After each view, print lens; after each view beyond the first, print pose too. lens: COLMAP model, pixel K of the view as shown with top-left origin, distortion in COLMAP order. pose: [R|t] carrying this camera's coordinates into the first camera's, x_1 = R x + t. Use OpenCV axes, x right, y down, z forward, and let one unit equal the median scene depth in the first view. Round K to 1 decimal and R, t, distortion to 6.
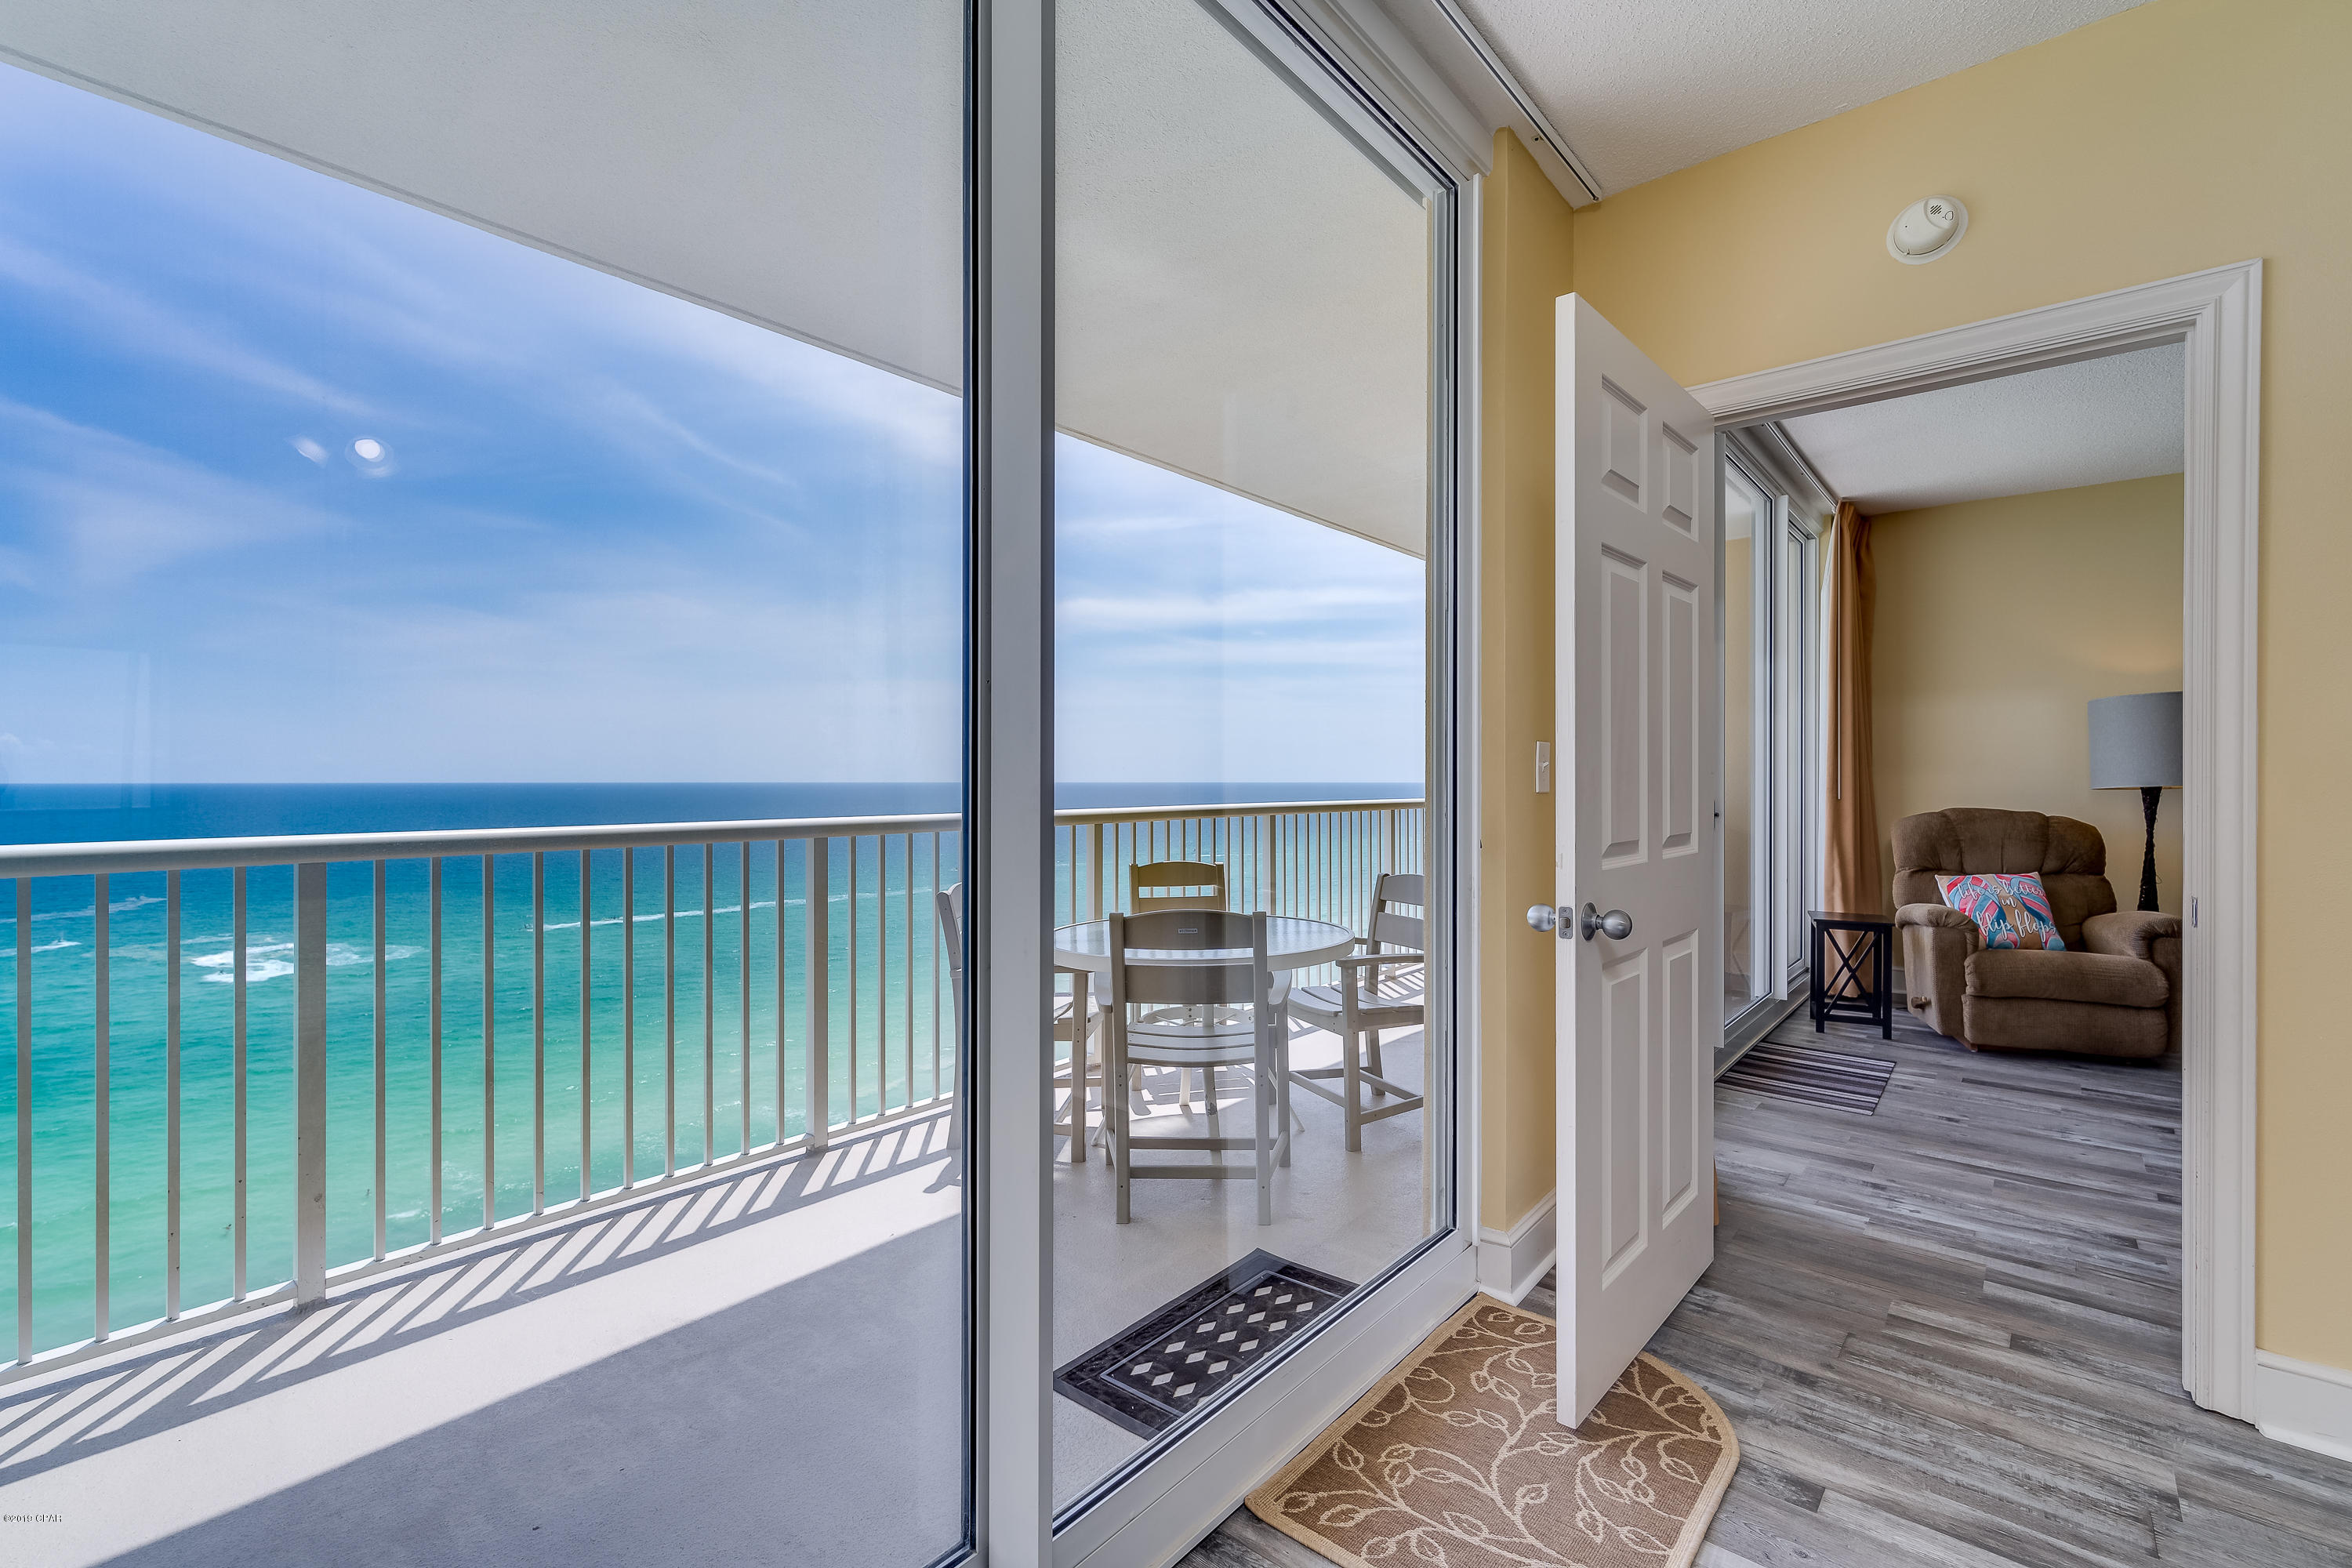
lens RADIAL K [[1028.1, 0, 1179.6], [0, 1028.1, 788.0], [0, 0, 1]] dist [0.001383, 0.000354]
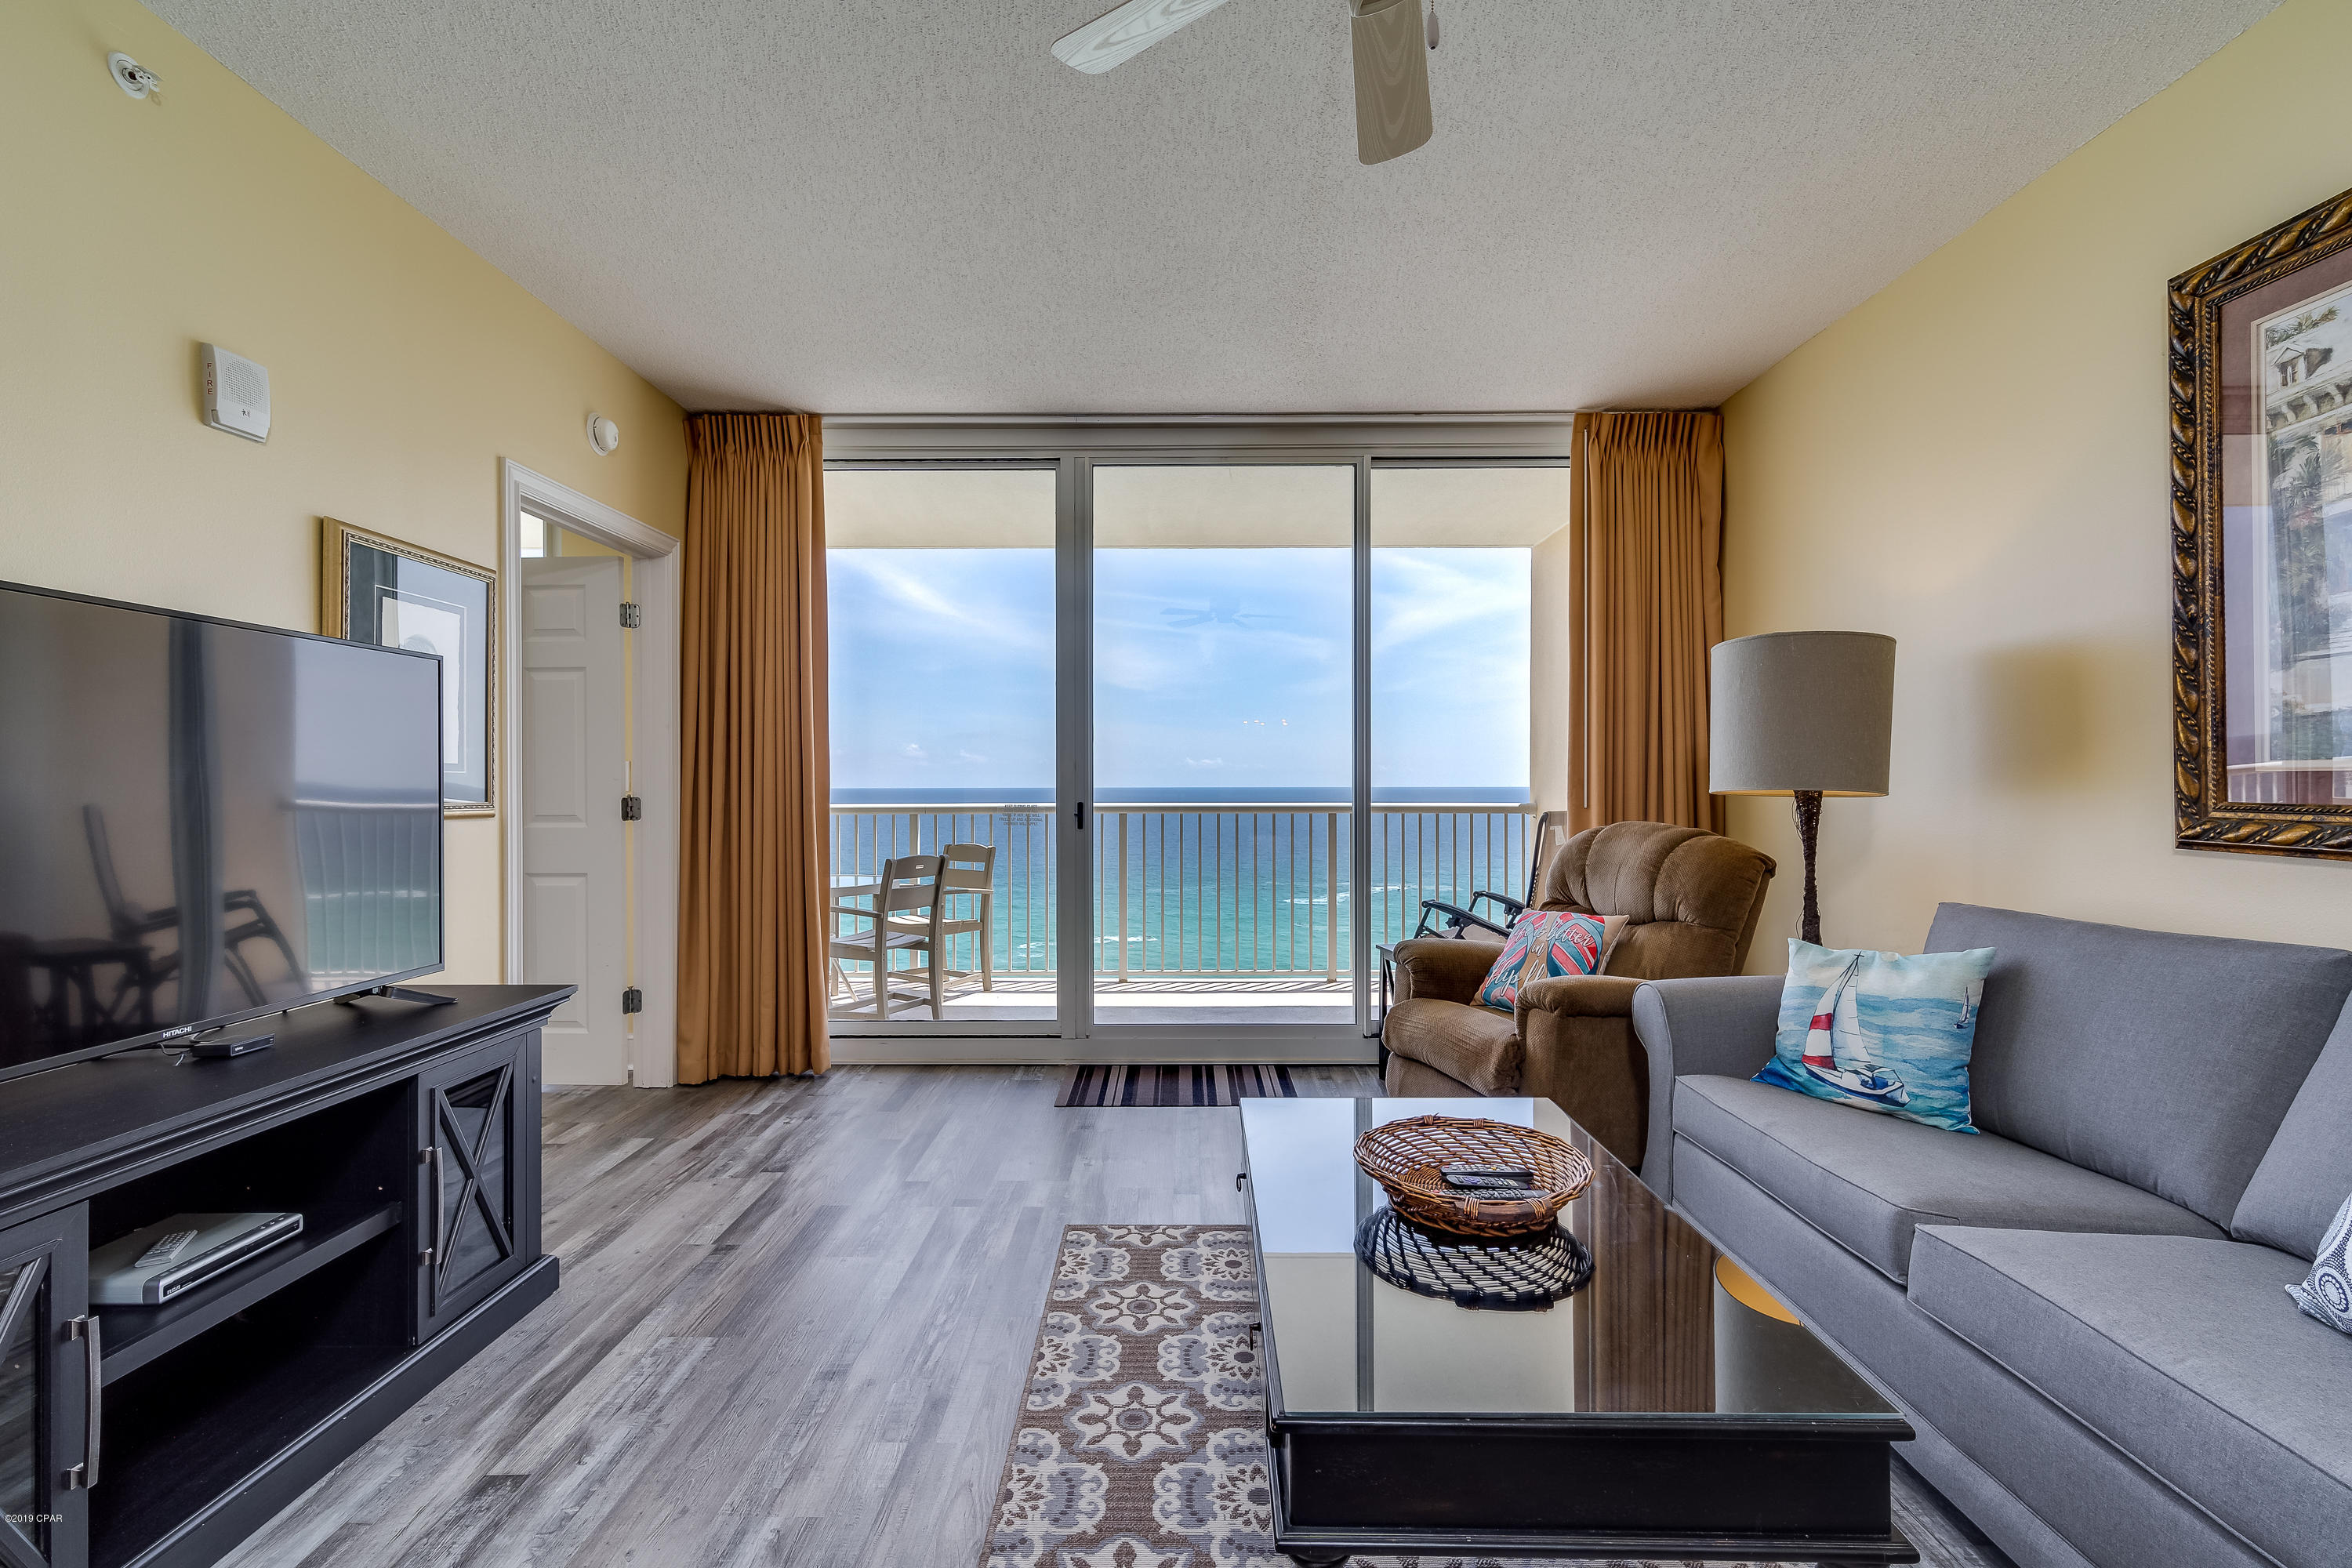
lens RADIAL K [[1028.1, 0, 1179.6], [0, 1028.1, 788.0], [0, 0, 1]] dist [0.001383, 0.000354]
pose [[0.639942, 0.001419, -0.768422, 1.469910], [-0.002188, 0.999998, 0.000025, -0.005056], [0.768420, 0.001665, 0.639943, 0.406564]]
